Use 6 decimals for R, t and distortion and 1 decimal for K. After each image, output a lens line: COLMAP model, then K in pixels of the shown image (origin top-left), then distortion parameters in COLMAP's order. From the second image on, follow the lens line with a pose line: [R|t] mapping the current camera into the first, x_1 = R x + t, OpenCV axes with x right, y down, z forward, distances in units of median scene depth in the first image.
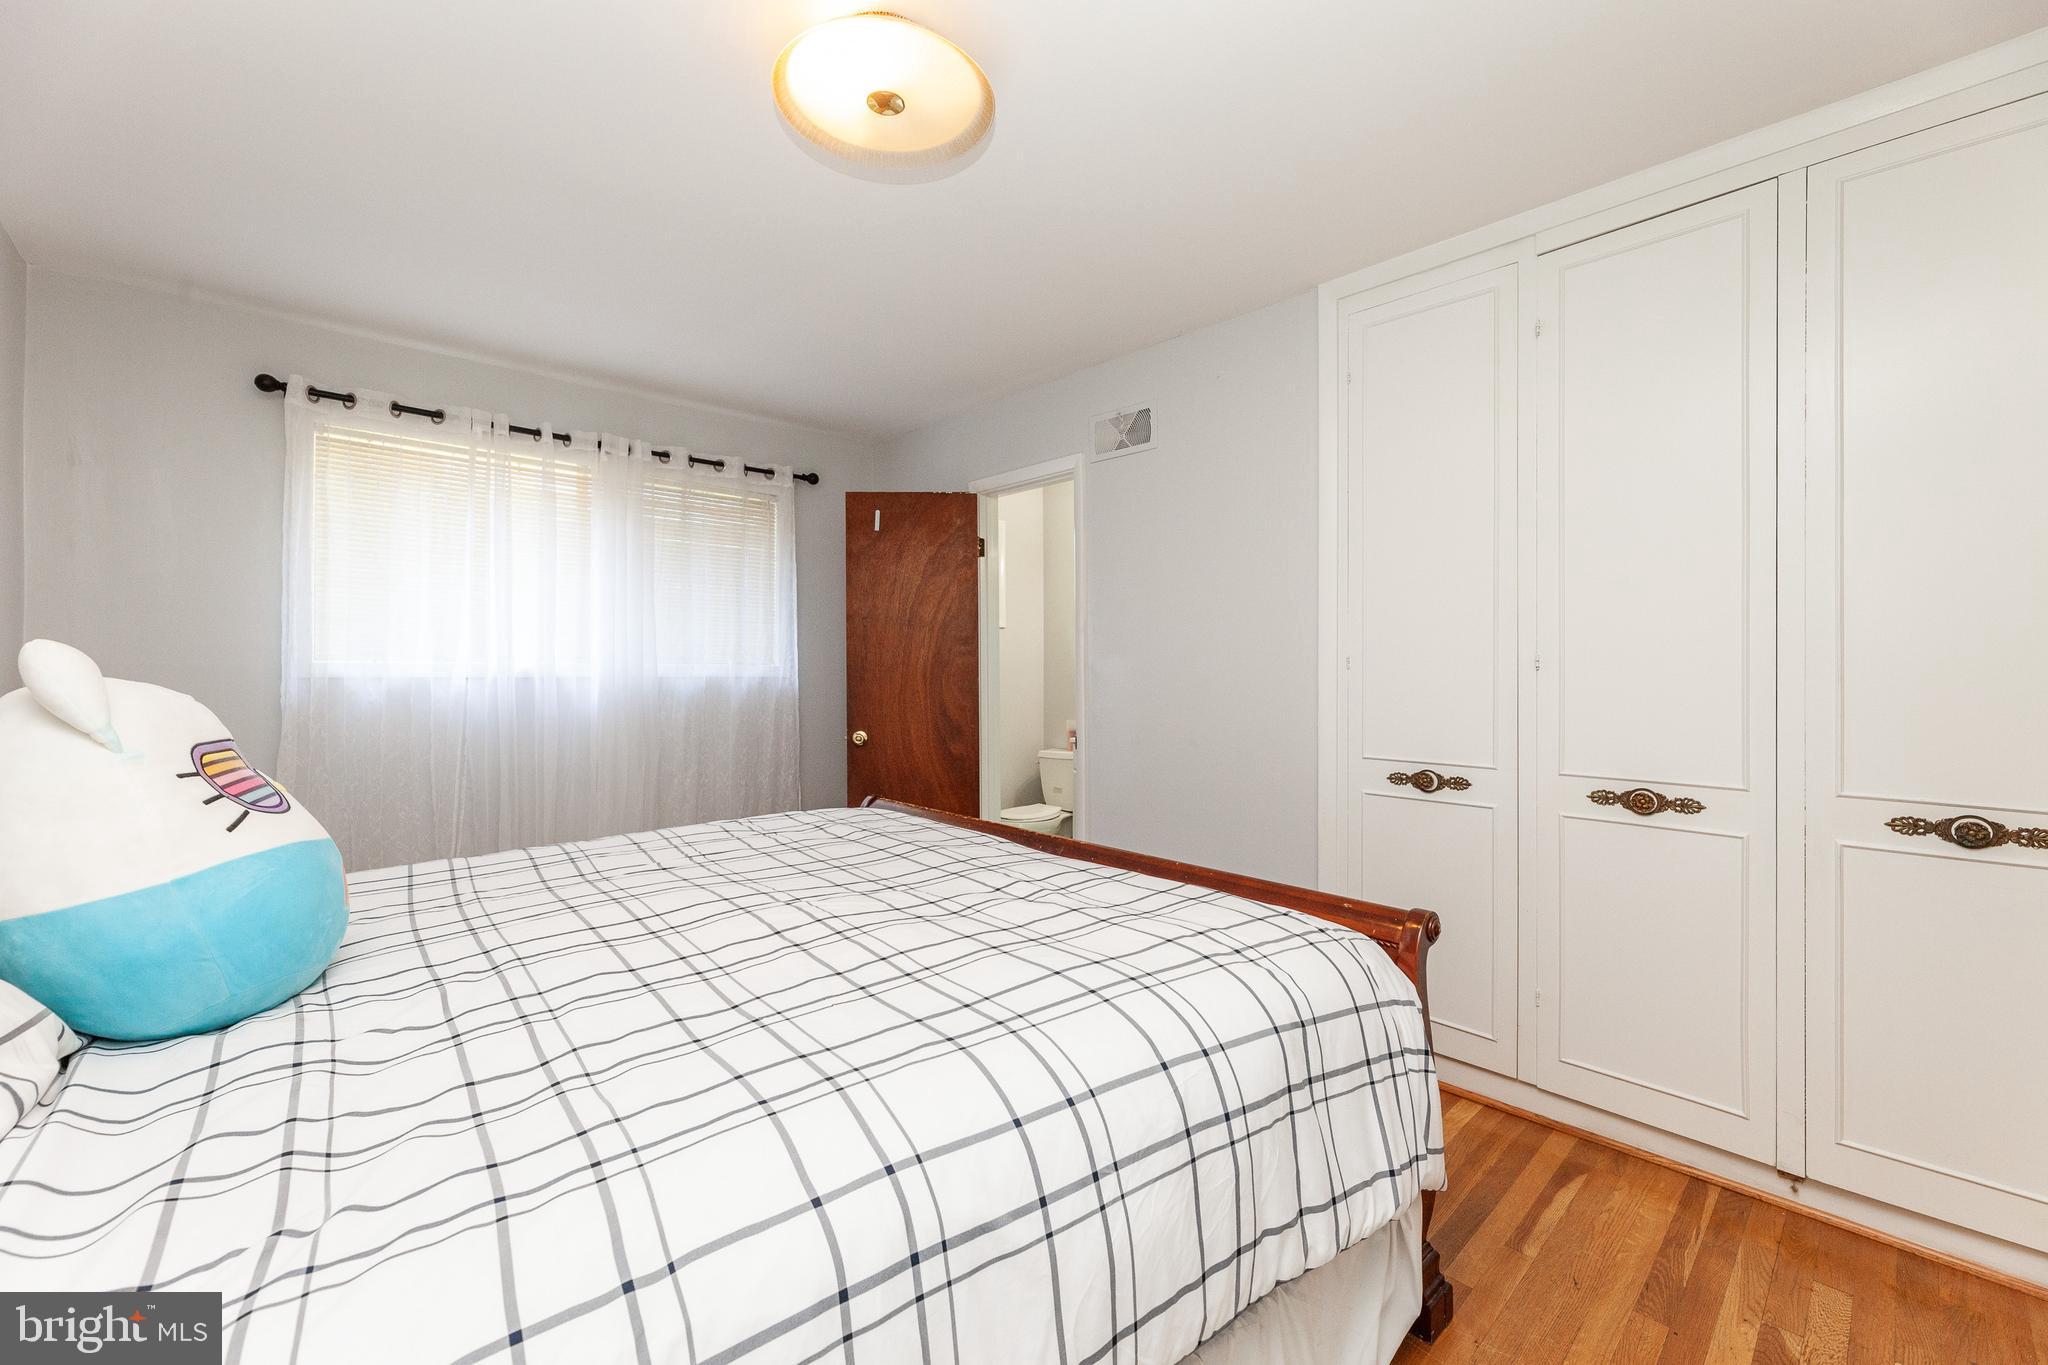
lens RADIAL K [[835.0, 0, 1011.9], [0, 835.0, 677.3], [0, 0, 1]] dist [-0.002902, 0.000042]
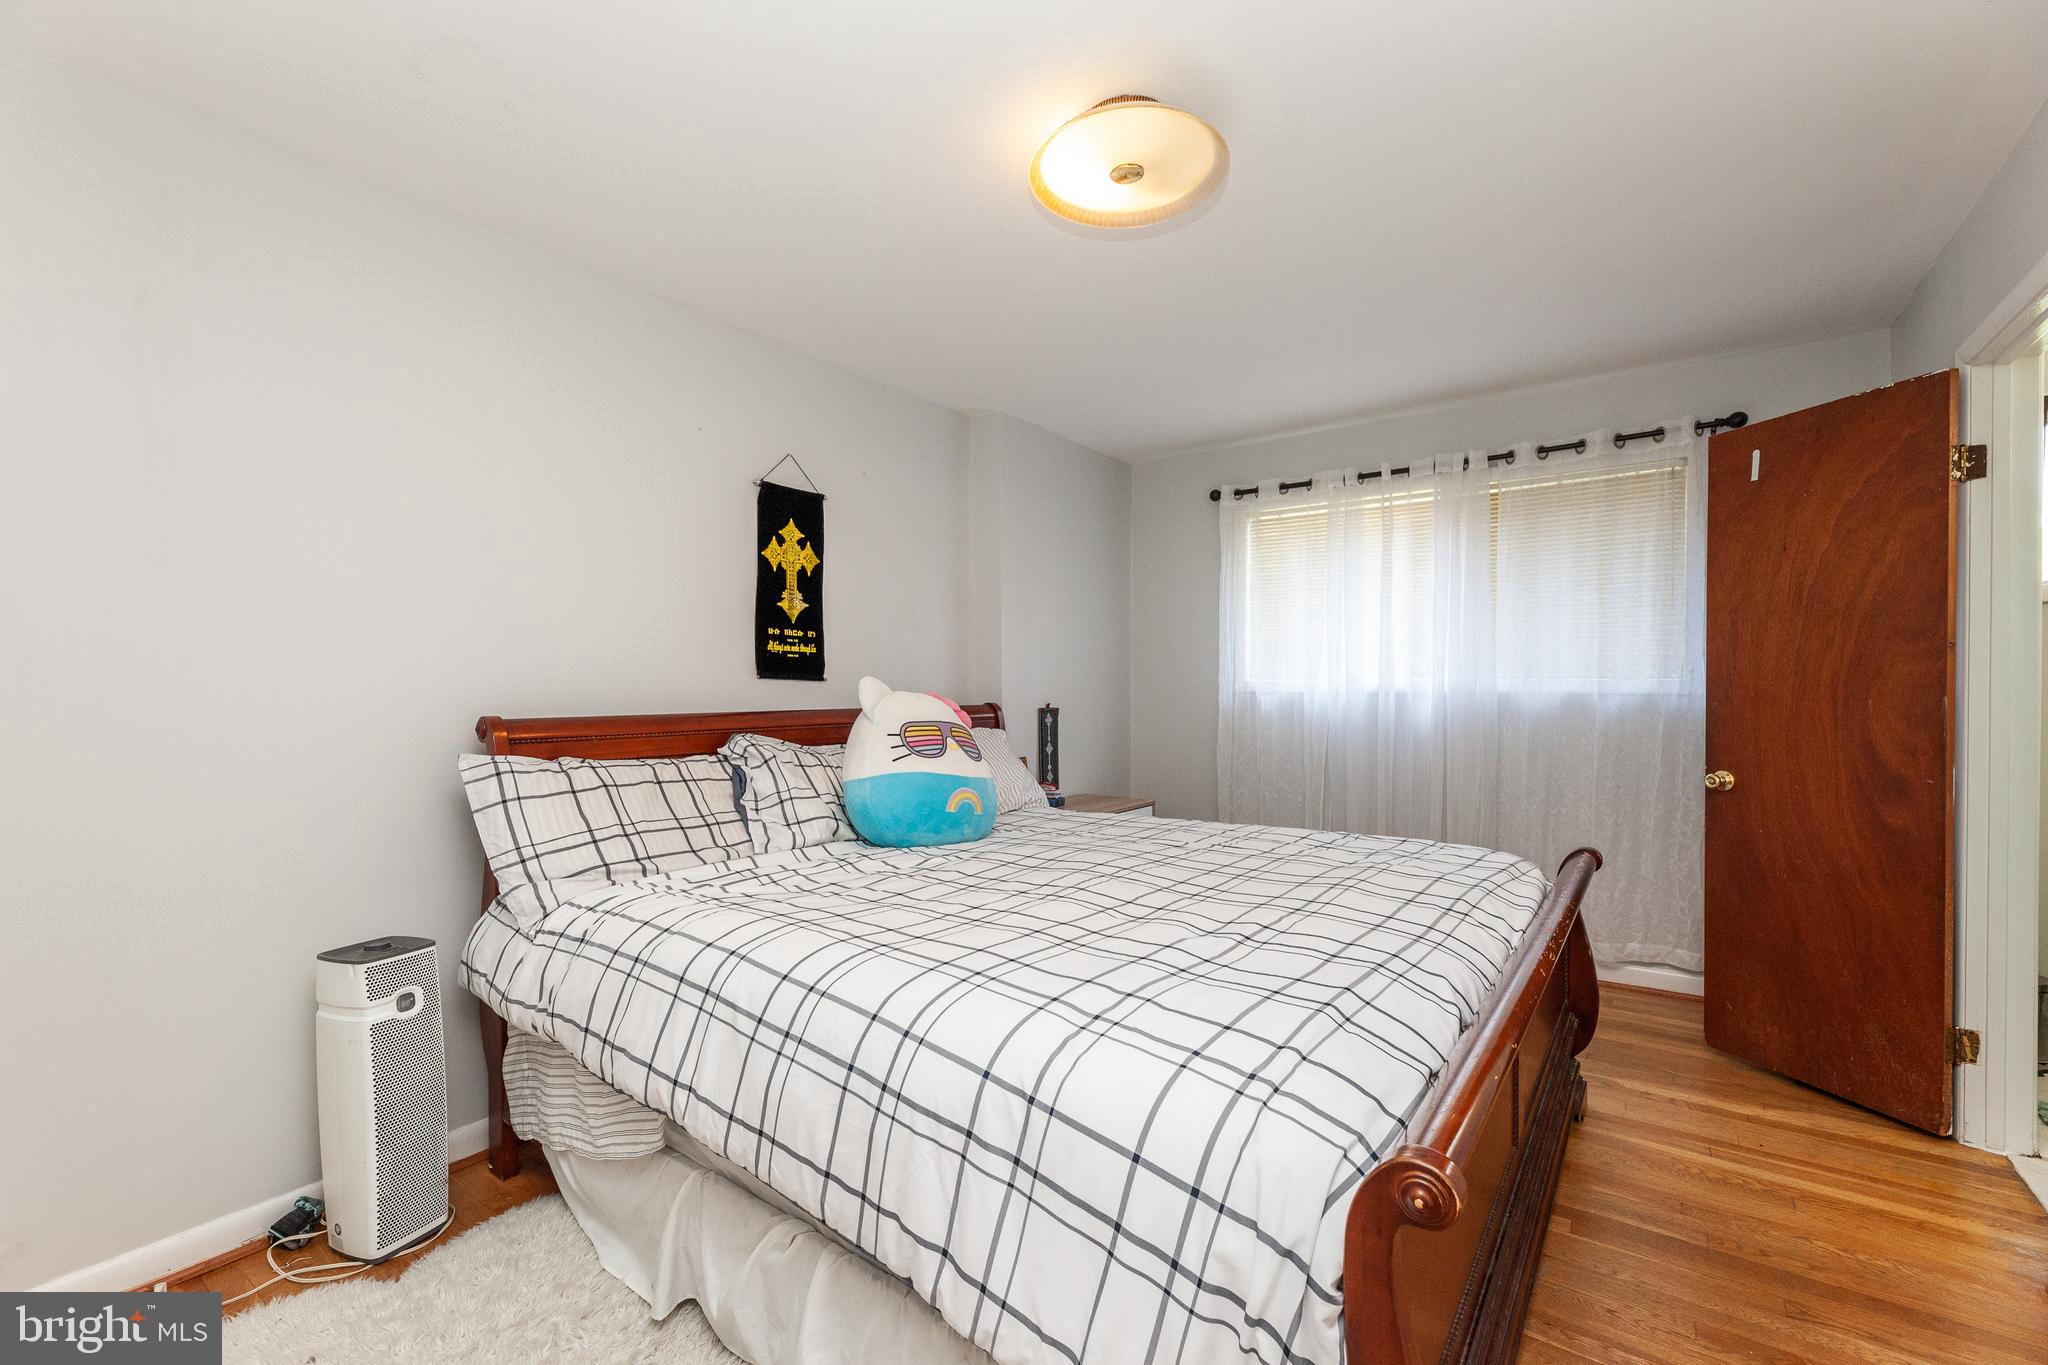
lens RADIAL K [[835.0, 0, 1014.4], [0, 835.0, 691.7], [0, 0, 1]] dist [-0.002902, 0.000042]
pose [[0.185623, 0.003880, -0.982613, 0.412243], [-0.007486, 0.999969, 0.002534, -0.000072], [0.982593, 0.006885, 0.185646, 0.292403]]
